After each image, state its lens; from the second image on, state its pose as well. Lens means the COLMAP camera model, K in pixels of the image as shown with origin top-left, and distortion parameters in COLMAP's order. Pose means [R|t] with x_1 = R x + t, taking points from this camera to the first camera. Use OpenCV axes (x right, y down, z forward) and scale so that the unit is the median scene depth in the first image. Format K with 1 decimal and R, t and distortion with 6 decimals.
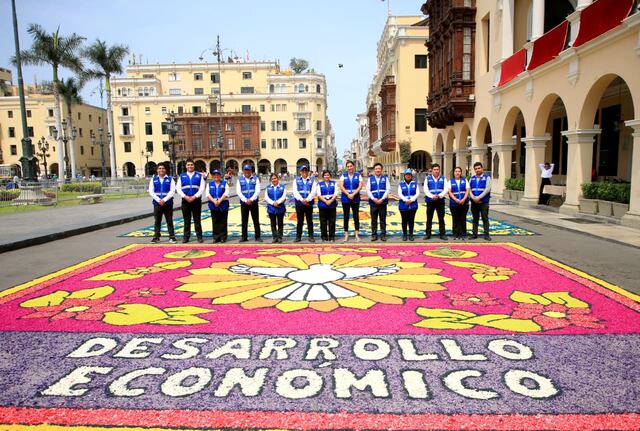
lens RADIAL K [[502.2, 0, 330.6], [0, 502.2, 238.7], [0, 0, 1]] dist [-0.070735, 0.039755]
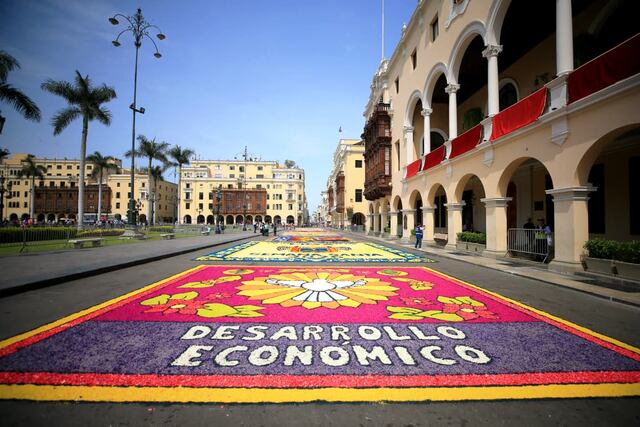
lens RADIAL K [[289.4, 0, 322.7], [0, 289.4, 214.0], [0, 0, 1]] dist [-0.043488, 0.012015]
pose [[0.997824, 0.022496, 0.061976, -0.009555], [-0.011996, 0.986246, -0.164847, -0.000574], [-0.064832, 0.163745, 0.984370, 0.000651]]
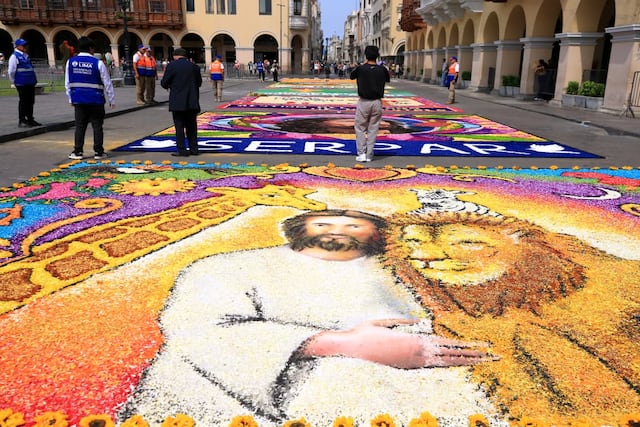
lens RADIAL K [[568.1, 0, 320.0], [0, 568.1, 213.5], [0, 0, 1]] dist [0.013497, 0.005706]
pose [[0.999497, 0.025578, 0.018726, -0.007544], [-0.027702, 0.991932, 0.123705, -0.086399], [-0.015411, -0.124162, 0.992142, 0.669613]]
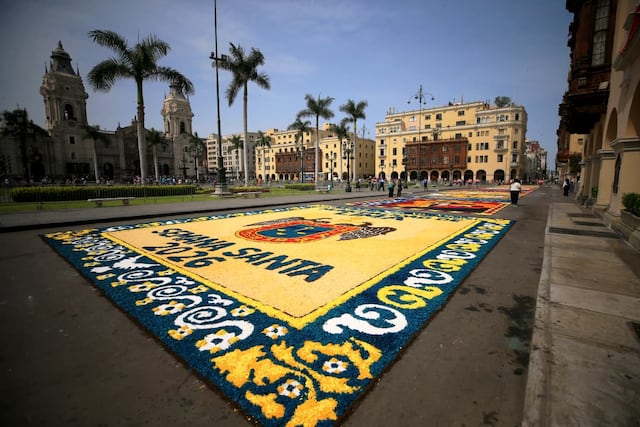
lens RADIAL K [[289.4, 0, 322.7], [0, 289.4, 214.0], [0, 0, 1]] dist [-0.043488, 0.012015]
pose [[0.785534, 0.085518, -0.612881, 0.093042], [-0.090174, 0.995652, 0.023350, -0.023741], [0.612213, 0.036924, 0.789831, 0.165035]]
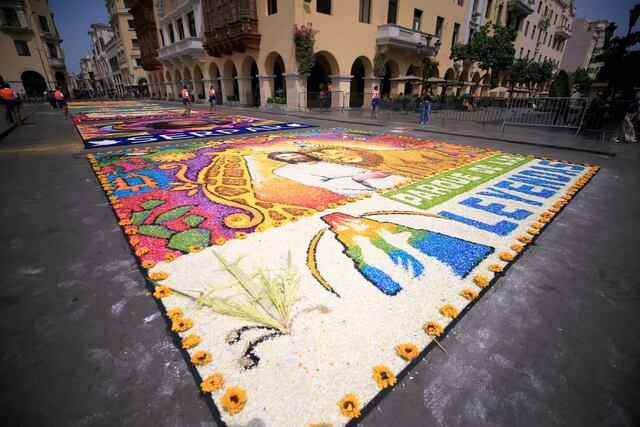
lens RADIAL K [[289.4, 0, 322.7], [0, 289.4, 214.0], [0, 0, 1]] dist [-0.043488, 0.012015]
pose [[0.749365, -0.239829, 0.617199, -0.063172], [0.068004, 0.955049, 0.288543, -0.084060], [-0.658656, -0.174252, 0.731990, 0.661993]]
